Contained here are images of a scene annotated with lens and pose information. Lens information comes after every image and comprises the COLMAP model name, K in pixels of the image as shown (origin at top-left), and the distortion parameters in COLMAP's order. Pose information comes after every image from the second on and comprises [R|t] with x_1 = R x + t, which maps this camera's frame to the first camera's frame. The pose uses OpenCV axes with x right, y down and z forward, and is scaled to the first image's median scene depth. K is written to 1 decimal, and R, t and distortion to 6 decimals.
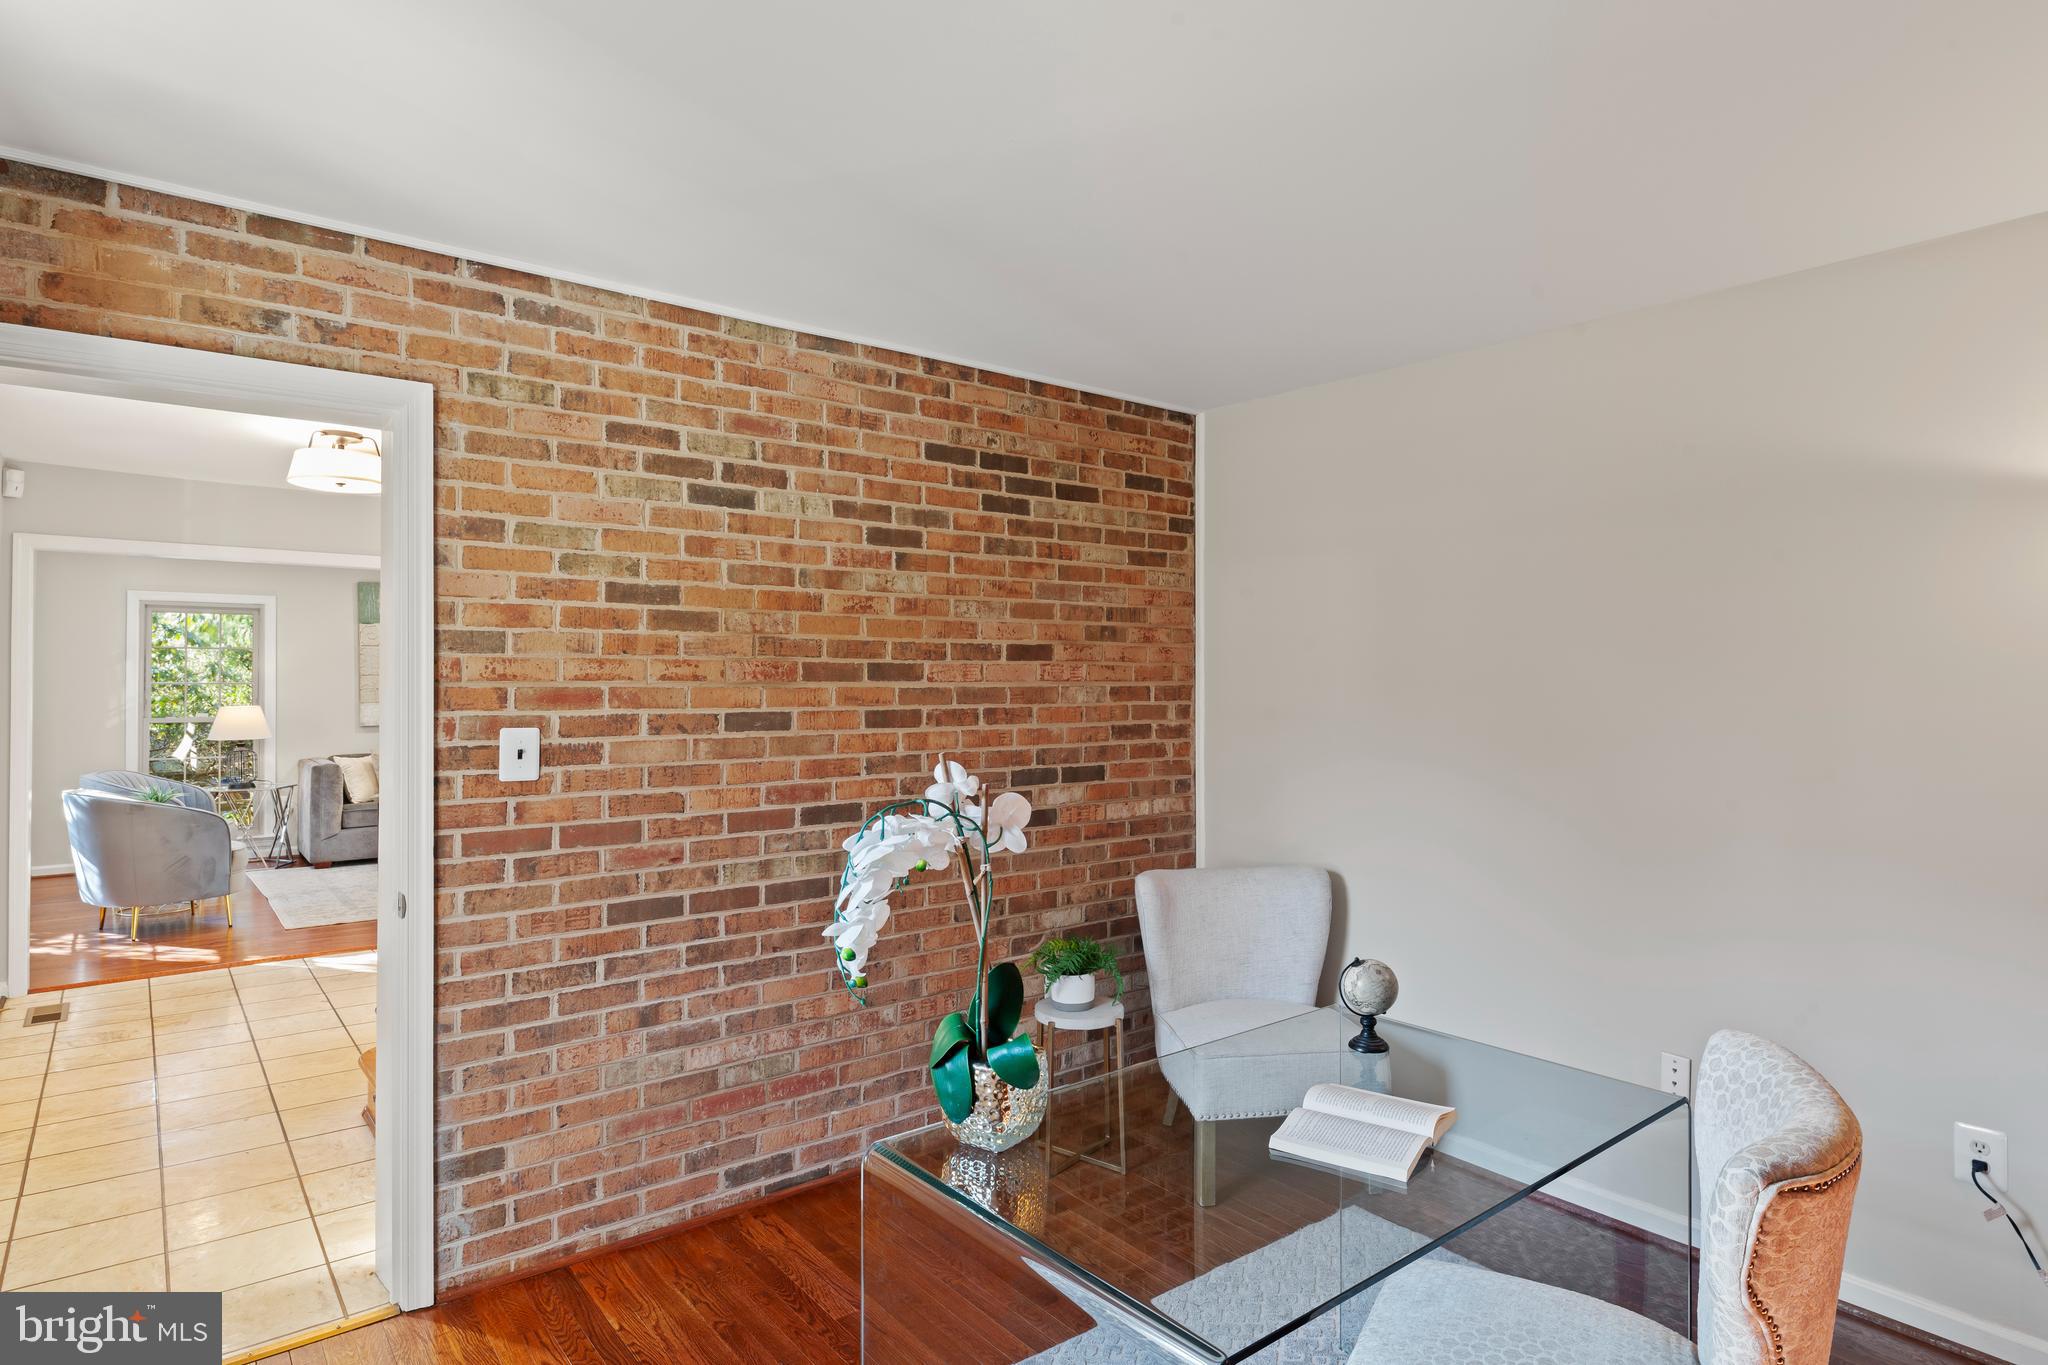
lens RADIAL K [[1116.8, 0, 1025.2], [0, 1116.8, 659.9], [0, 0, 1]] dist [0.001529, 0.000738]
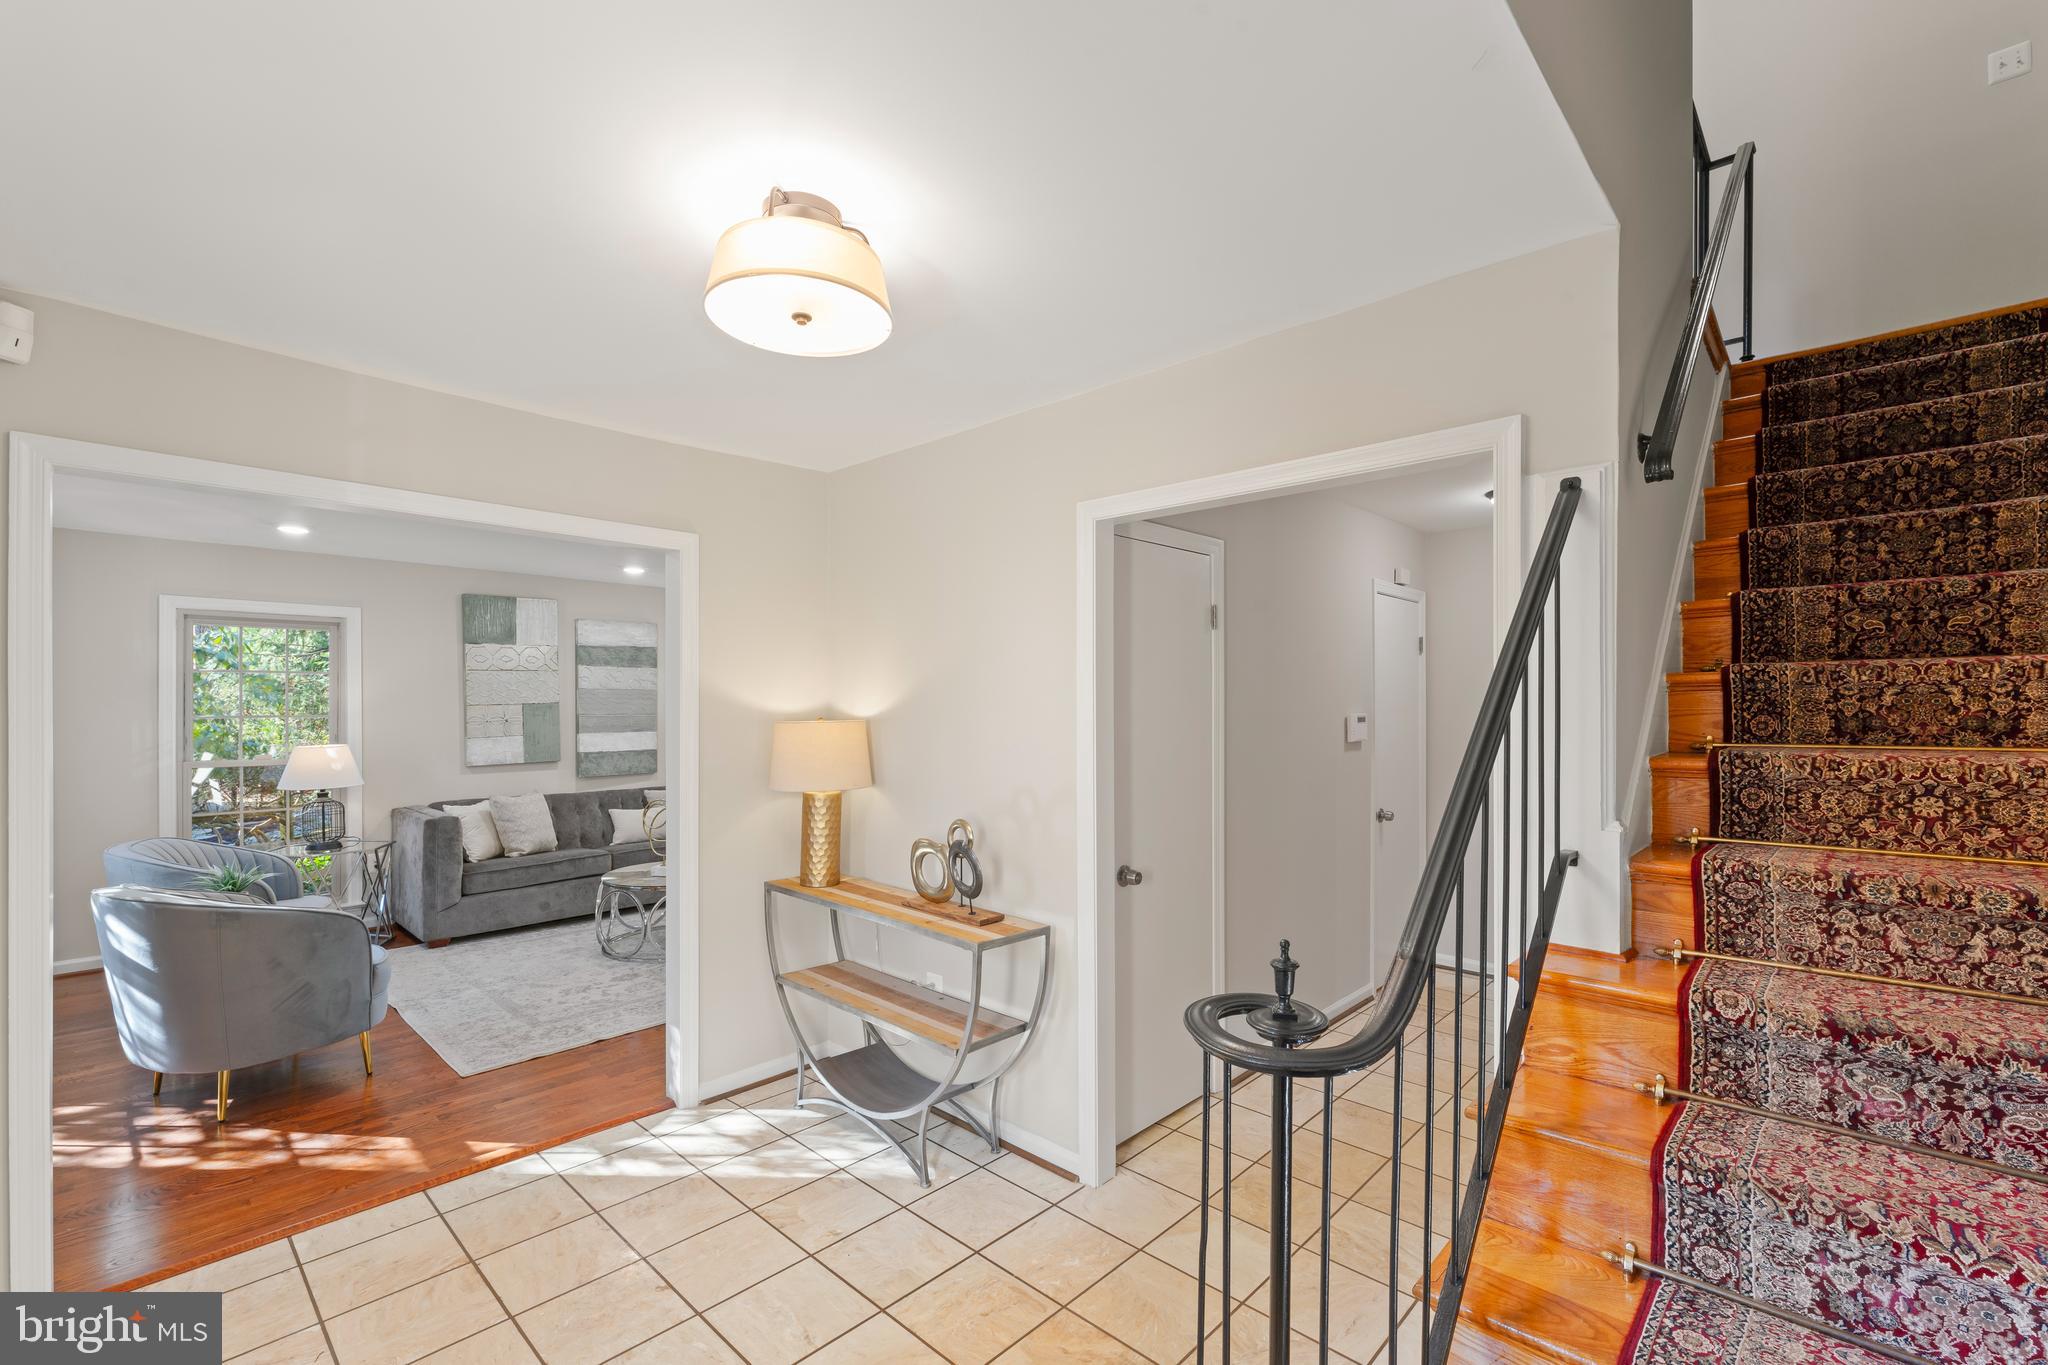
lens RADIAL K [[885.0, 0, 1040.7], [0, 885.0, 703.6], [0, 0, 1]] dist [-0.001702, -0.000863]
pose [[0.989410, -0.006867, 0.144984, -0.292737], [0.004165, 0.999812, 0.018934, 0.001449], [-0.145086, -0.018130, 0.989253, 0.312765]]
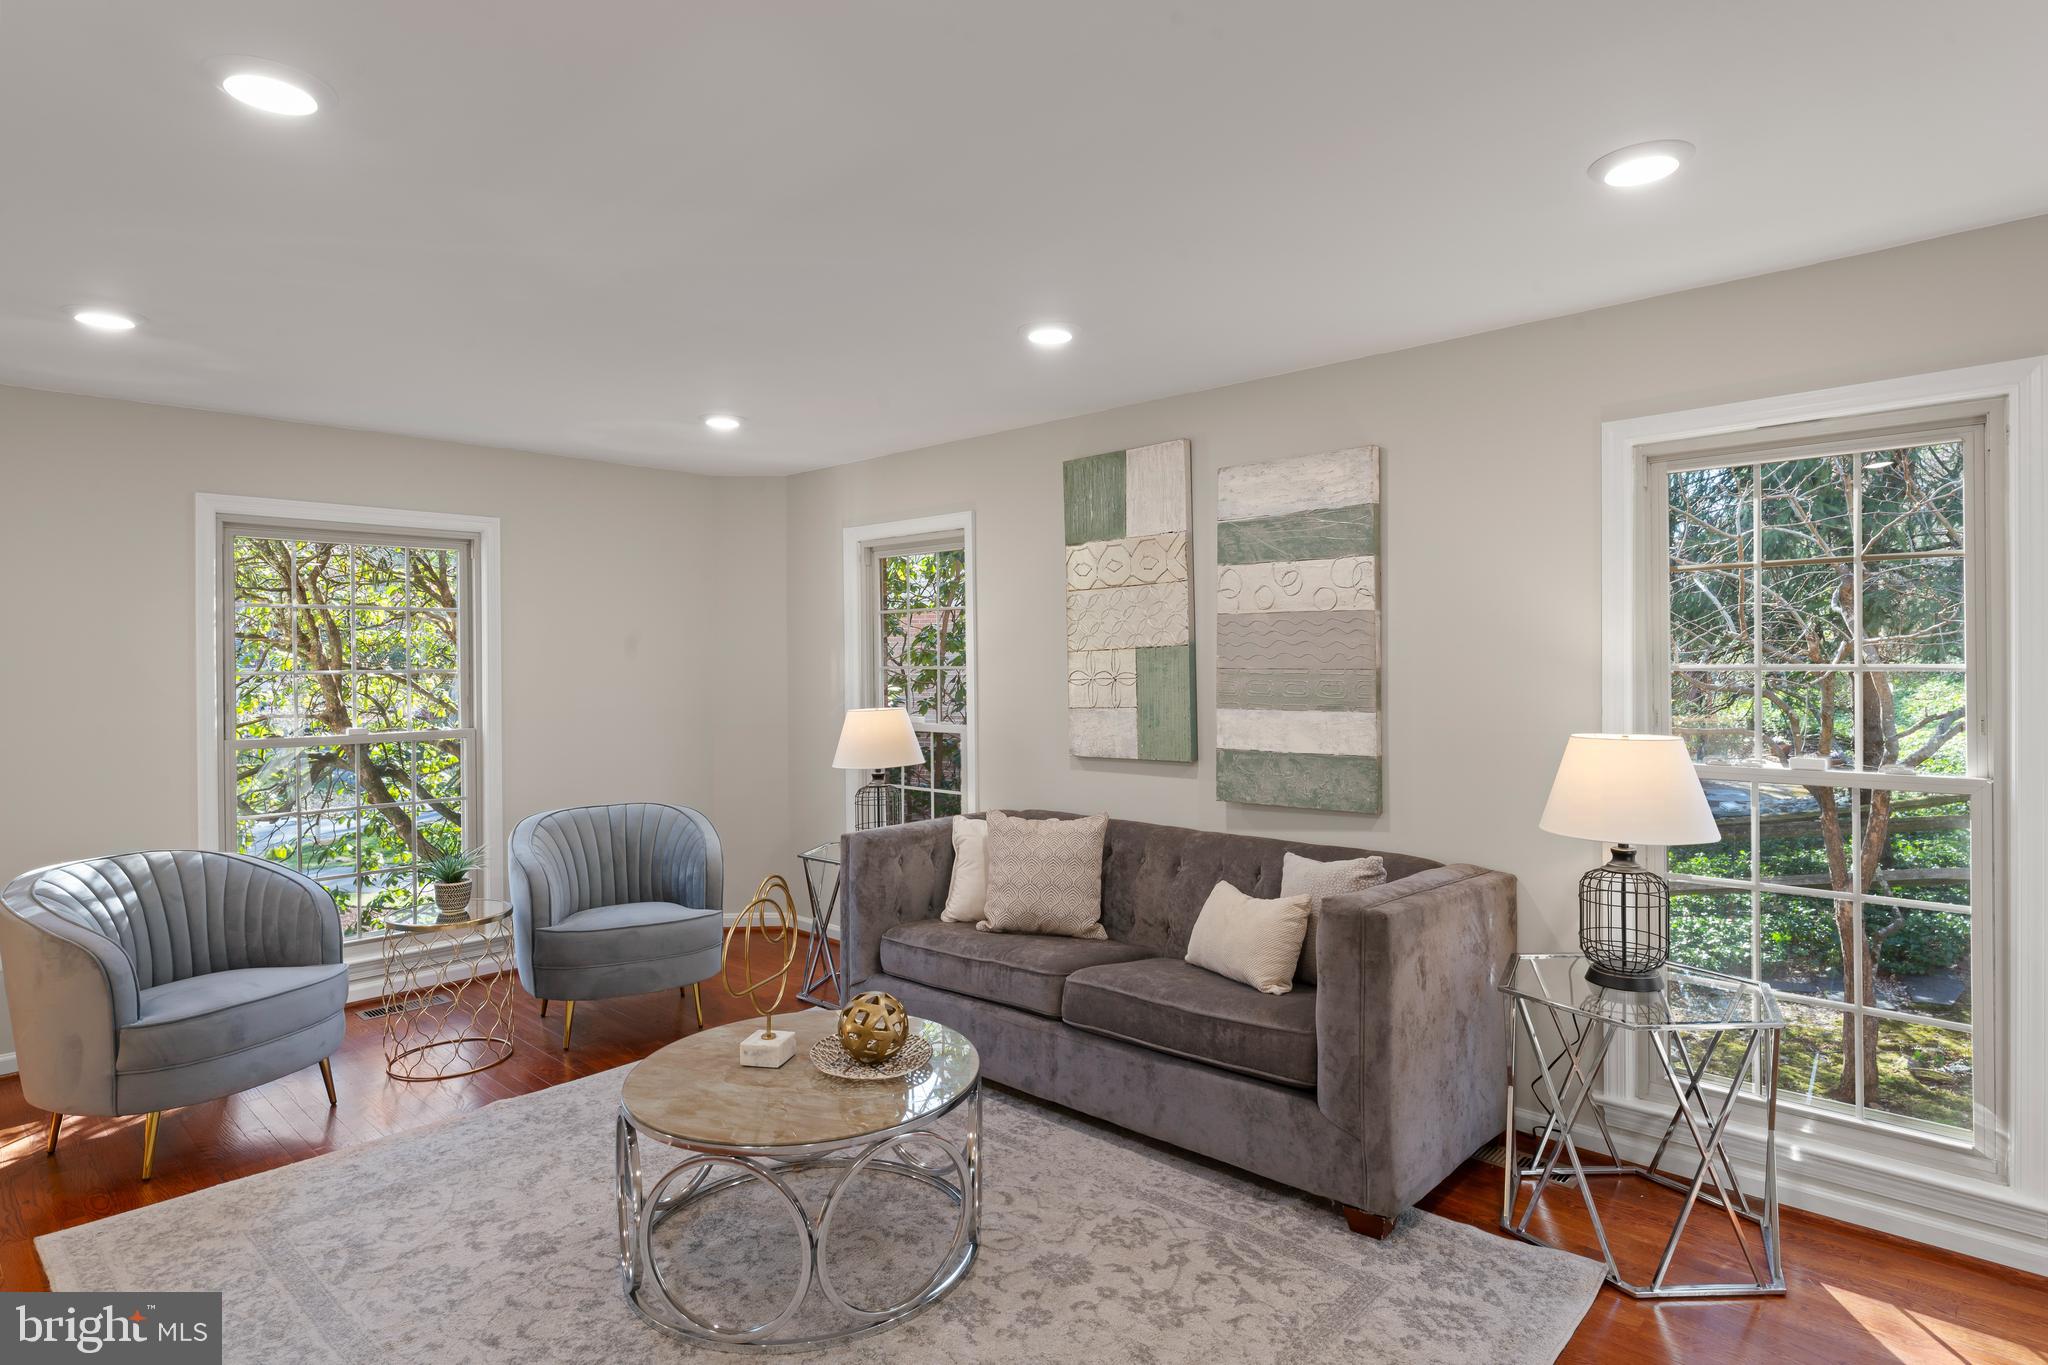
lens RADIAL K [[1092.4, 0, 1022.7], [0, 1092.4, 661.6], [0, 0, 1]] dist [0.000281, -0.000093]
pose [[0.142893, -0.004166, -0.989729, -0.135765], [0.028799, 0.999585, -0.000049, 0.019094], [0.989319, -0.028496, 0.142954, 1.011324]]
